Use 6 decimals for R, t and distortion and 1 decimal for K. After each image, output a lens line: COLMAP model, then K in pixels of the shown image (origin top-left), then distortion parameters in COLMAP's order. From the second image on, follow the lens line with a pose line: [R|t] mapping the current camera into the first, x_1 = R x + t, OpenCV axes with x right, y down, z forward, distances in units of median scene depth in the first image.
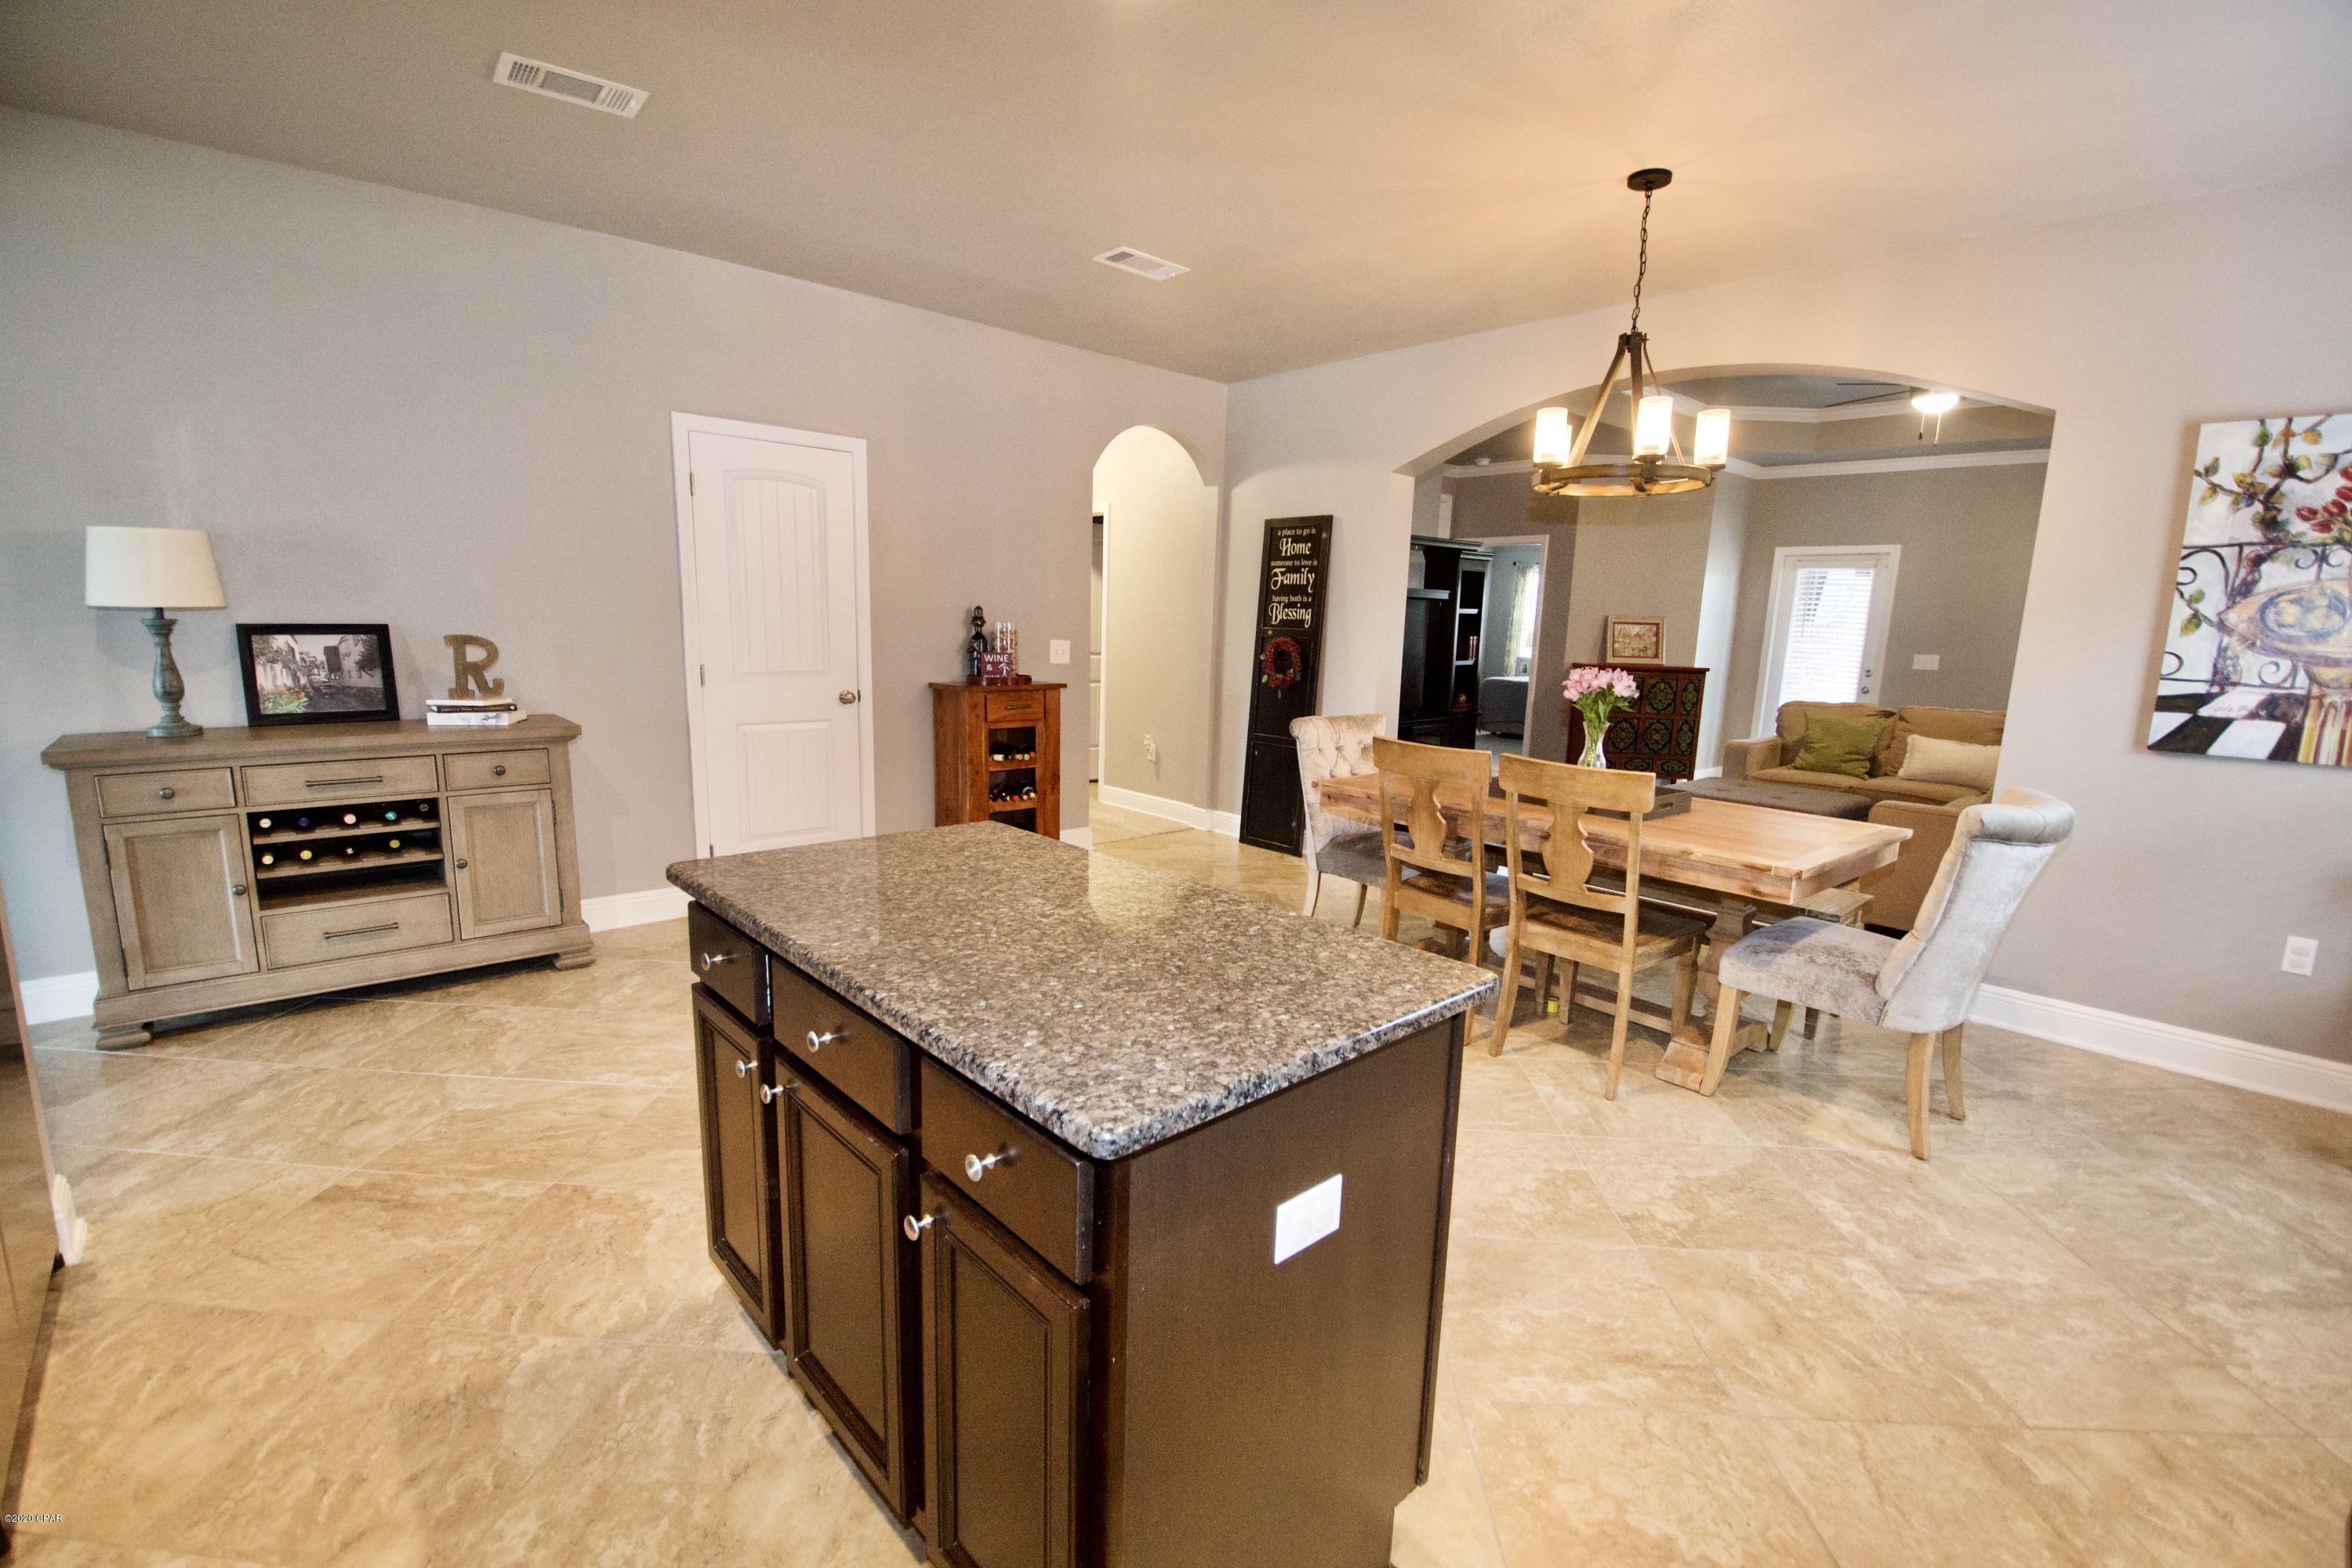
lens RADIAL K [[1029.8, 0, 1178.5], [0, 1029.8, 803.7], [0, 0, 1]] dist [0.010707, -0.016654]
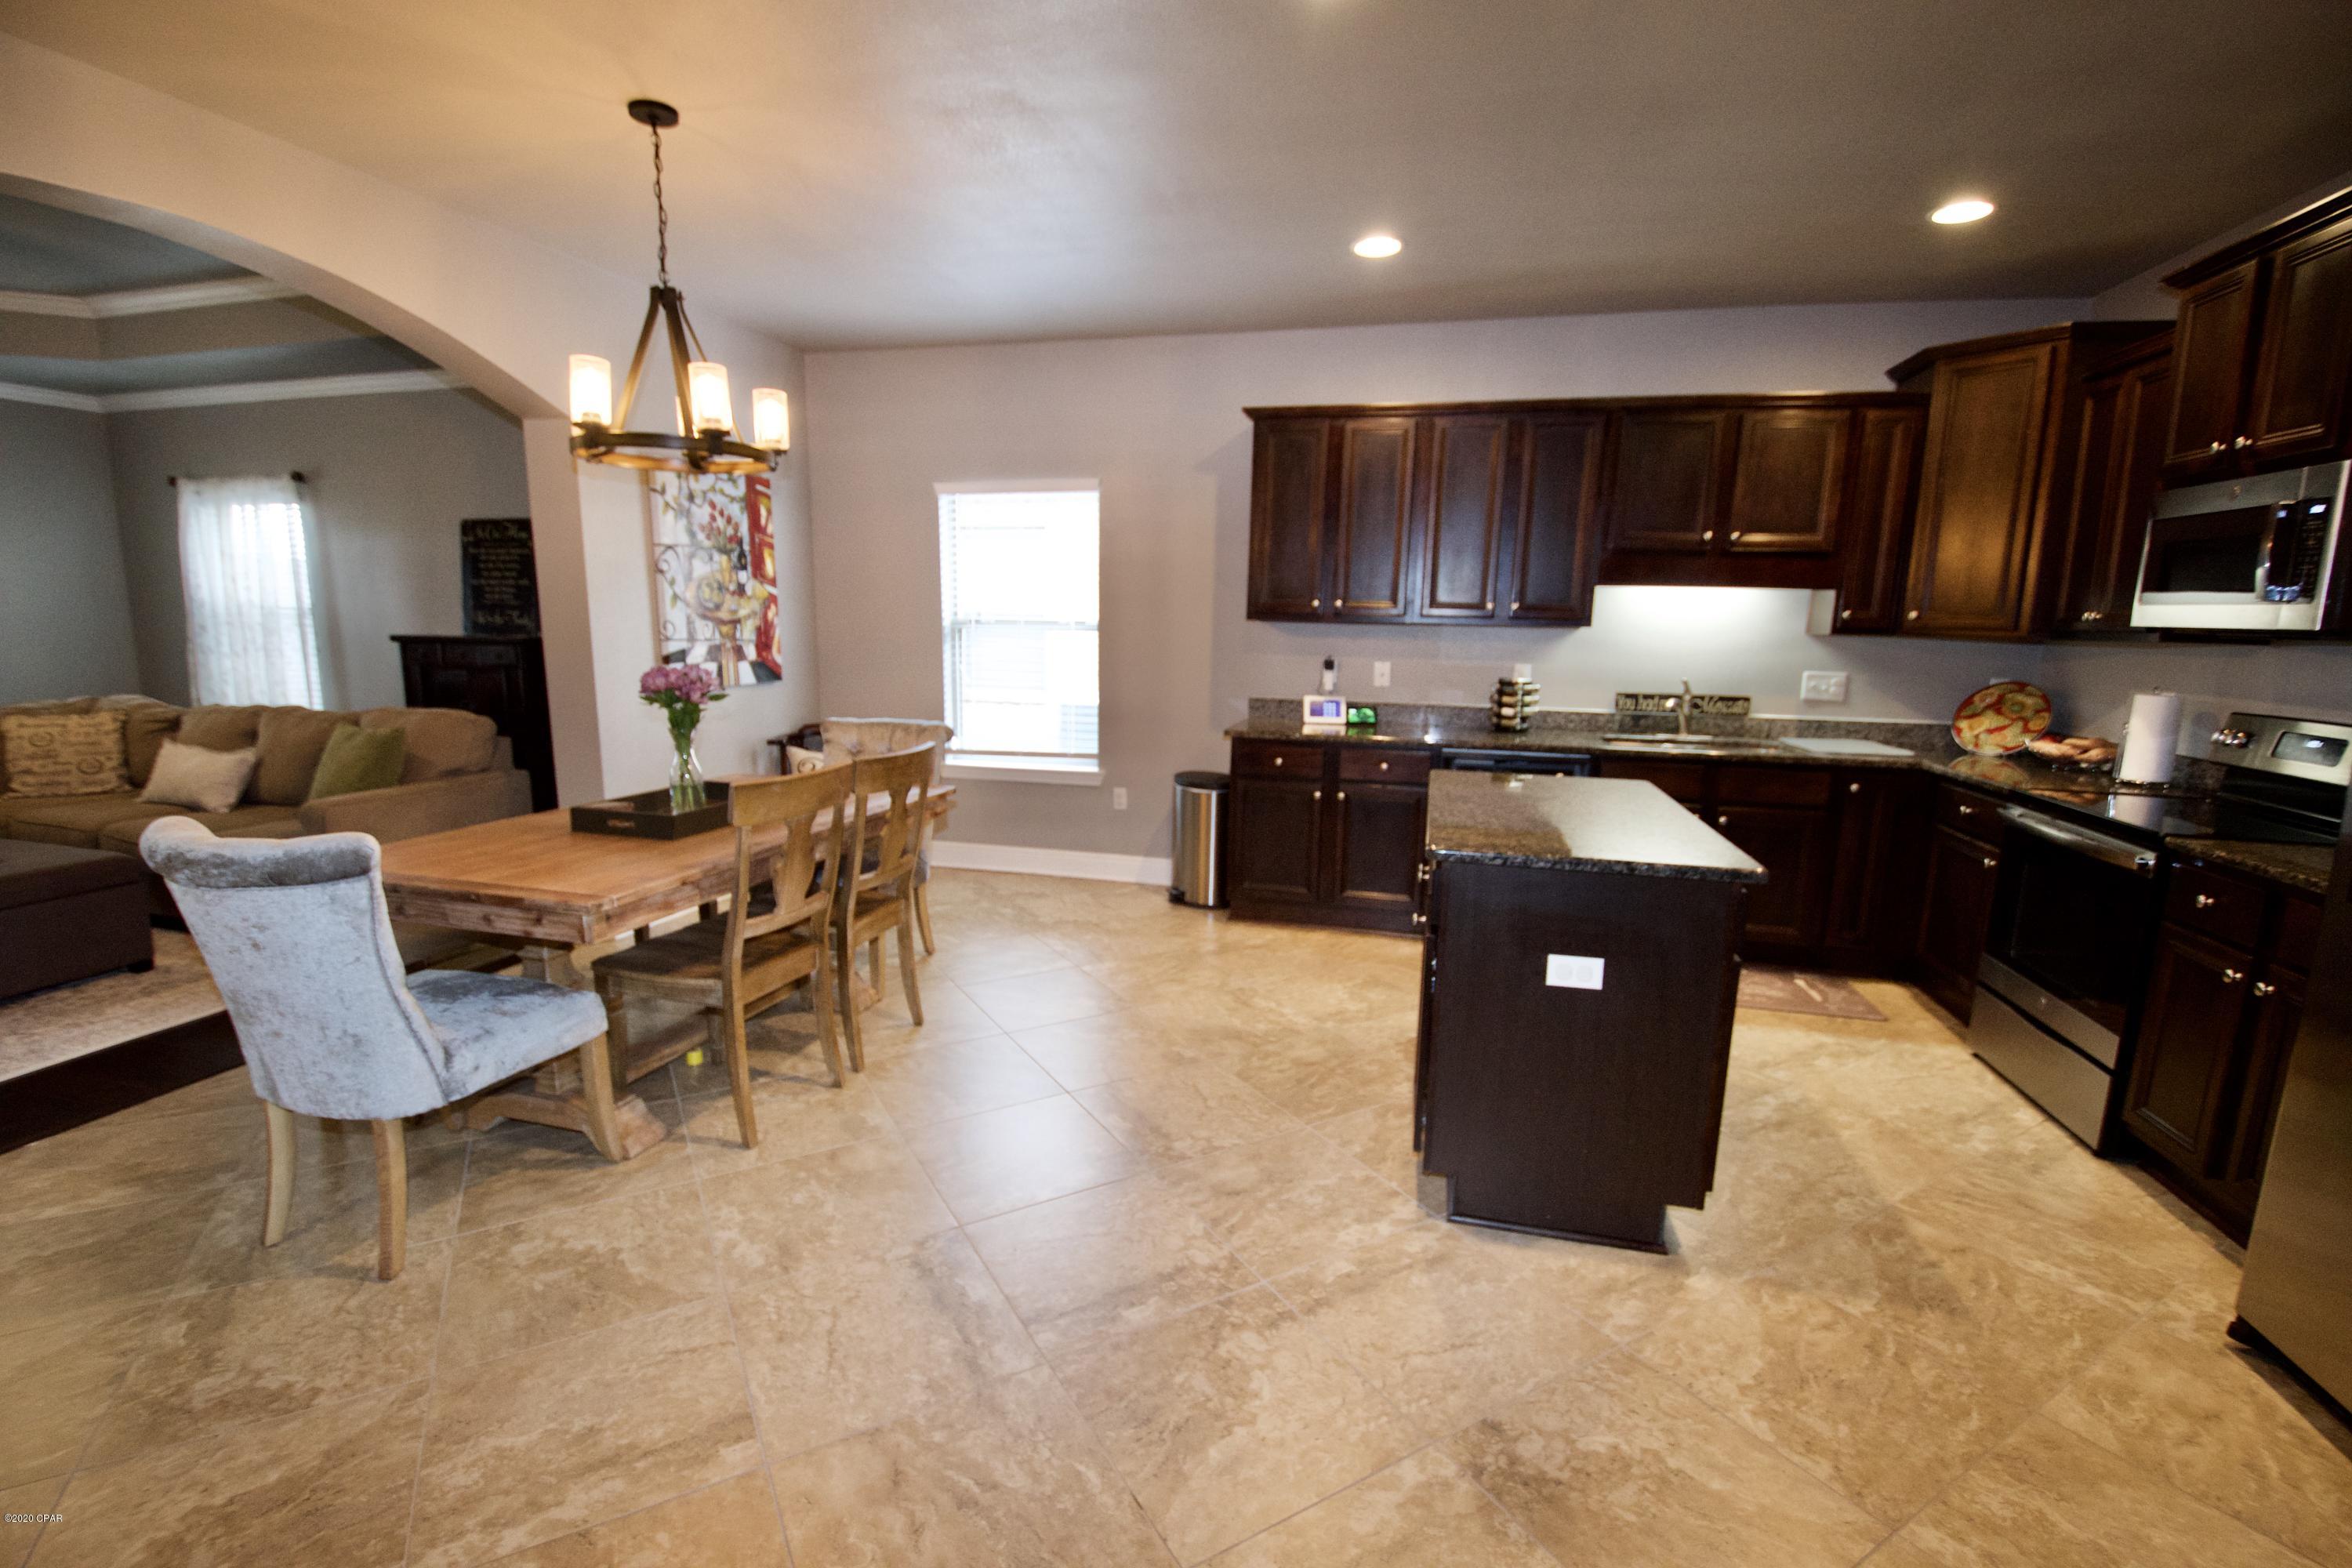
lens RADIAL K [[1027.0, 0, 1172.5], [0, 1027.0, 801.6], [0, 0, 1]] dist [0.019077, -0.025610]
pose [[-0.549730, -0.183862, 0.814857, -0.596885], [0.119137, 0.948248, 0.294334, -0.244474], [-0.826803, 0.258883, -0.499375, 1.190833]]
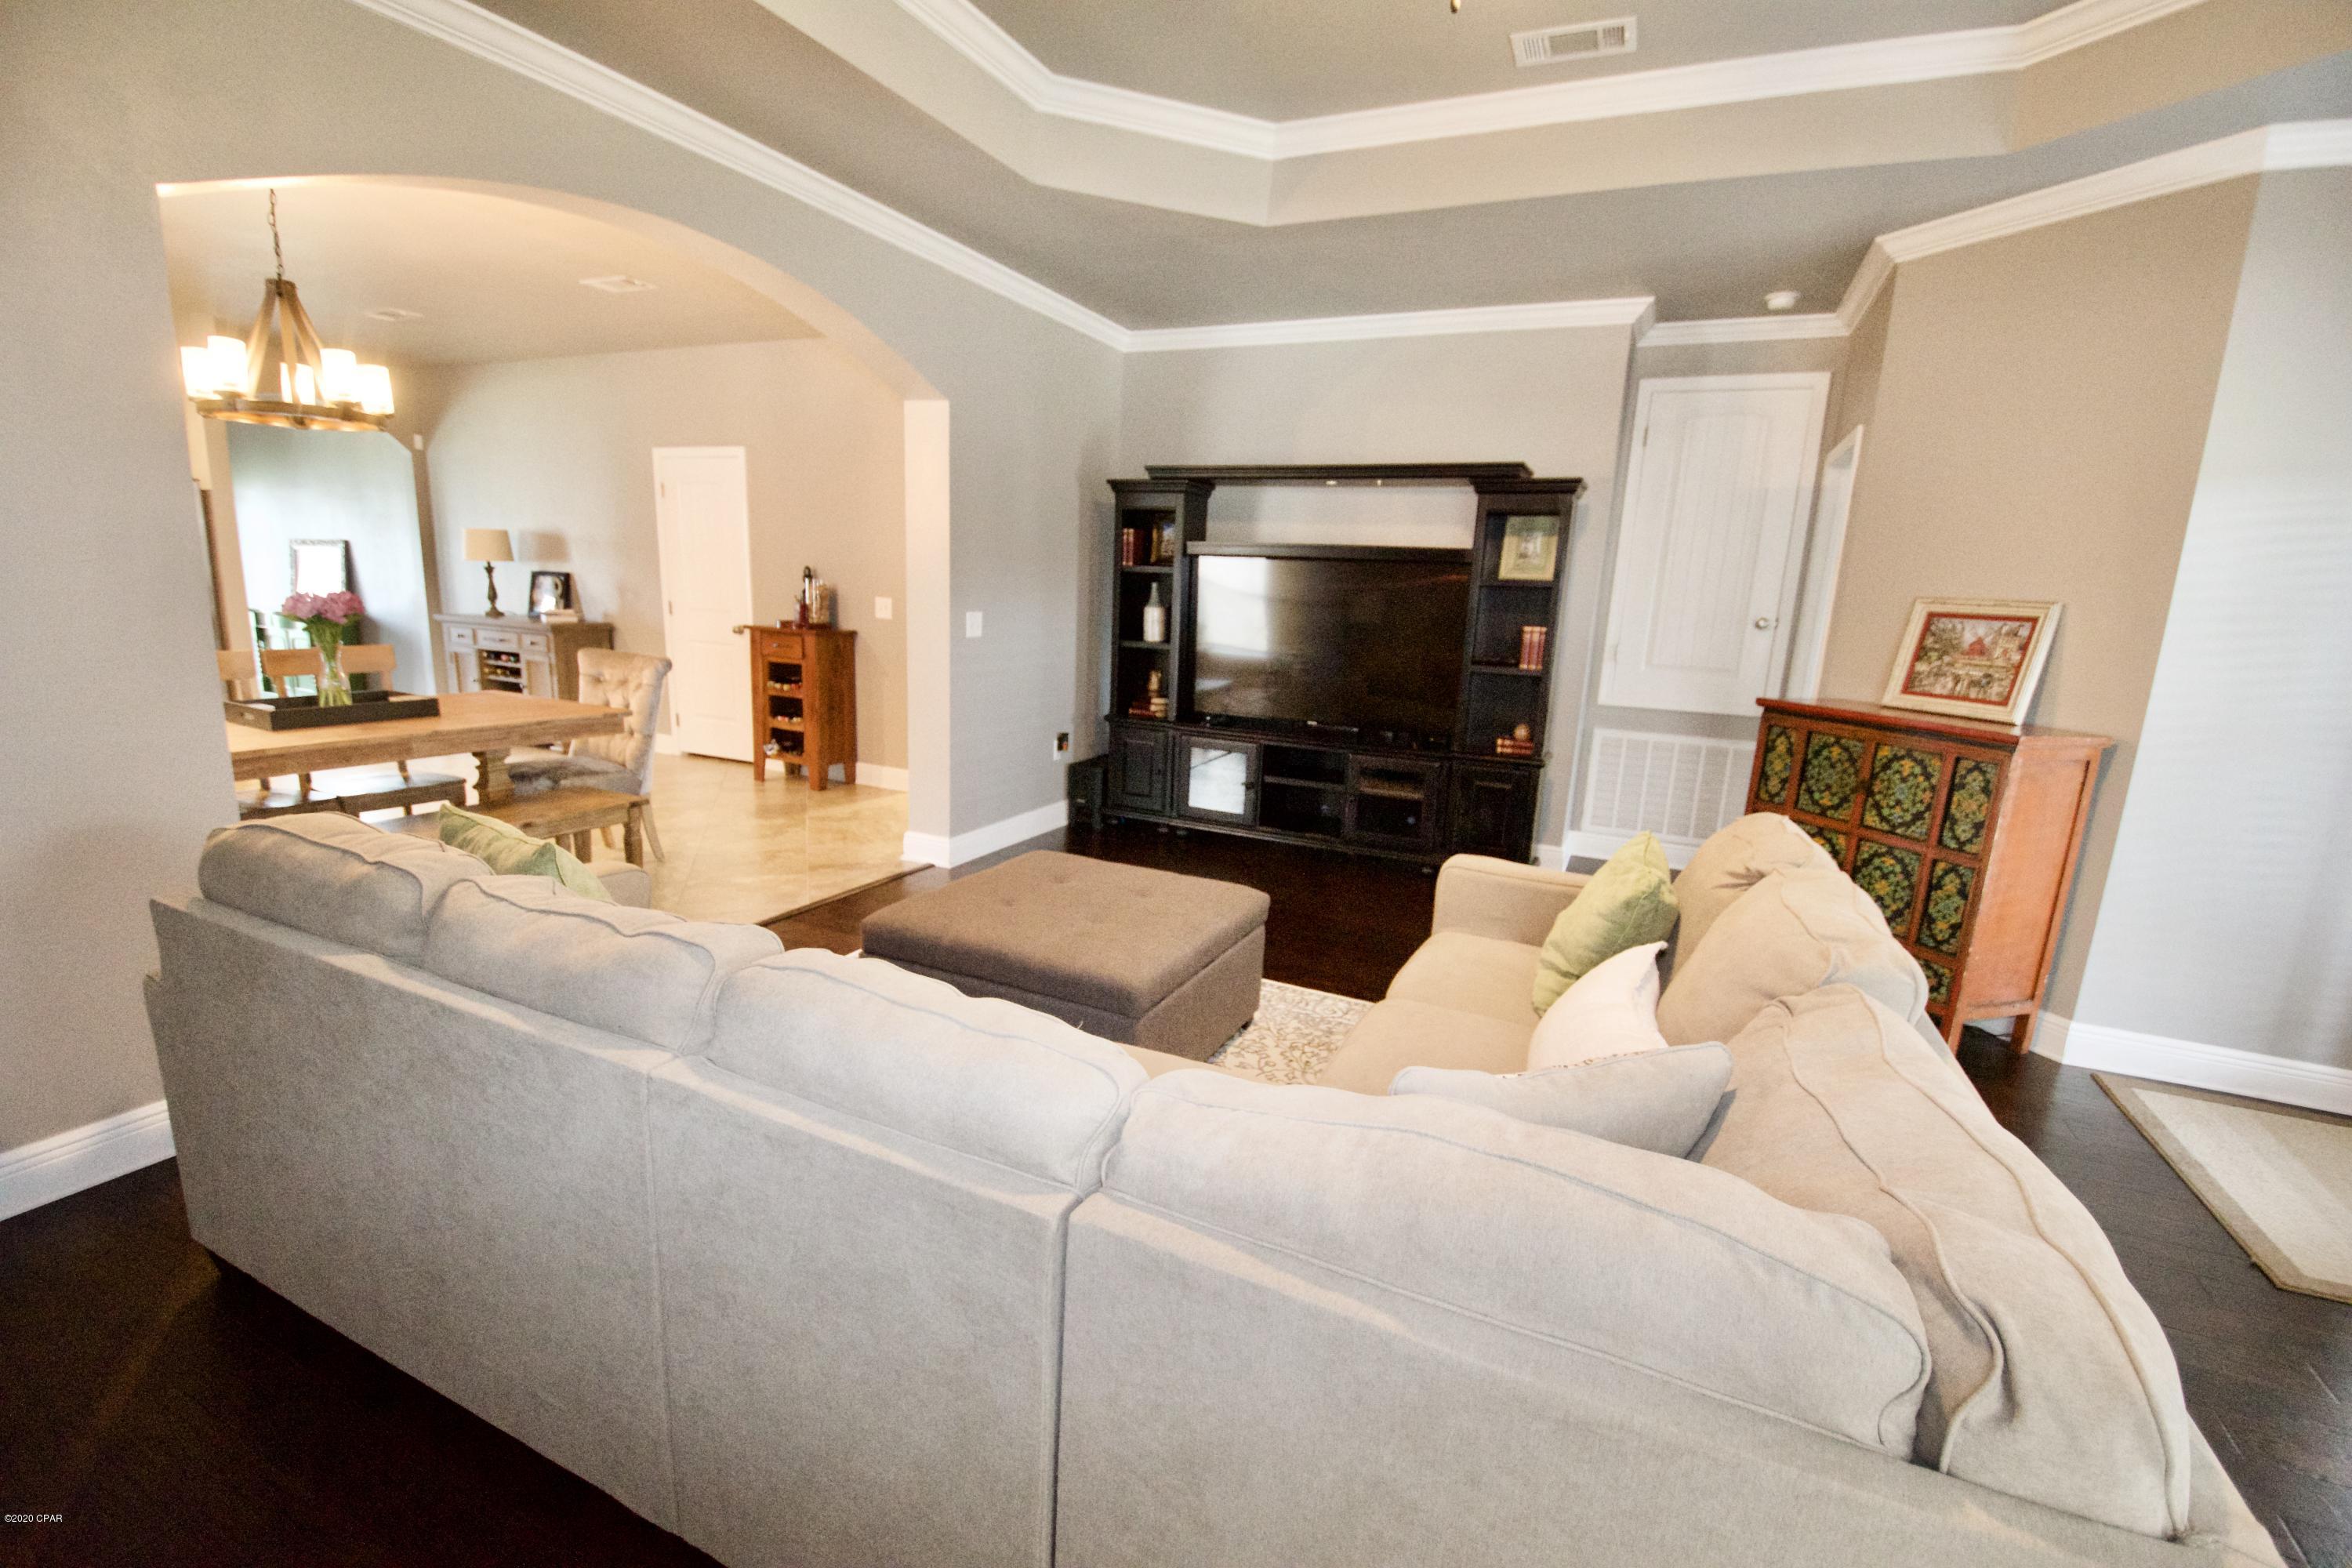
lens RADIAL K [[1029.1, 0, 1171.6], [0, 1029.1, 802.3], [0, 0, 1]] dist [0.021253, -0.027108]
pose [[0.382818, 0.184504, -0.905212, 1.865805], [-0.199301, 0.973274, 0.114091, -0.228626], [0.902069, 0.136734, 0.409359, 1.470221]]
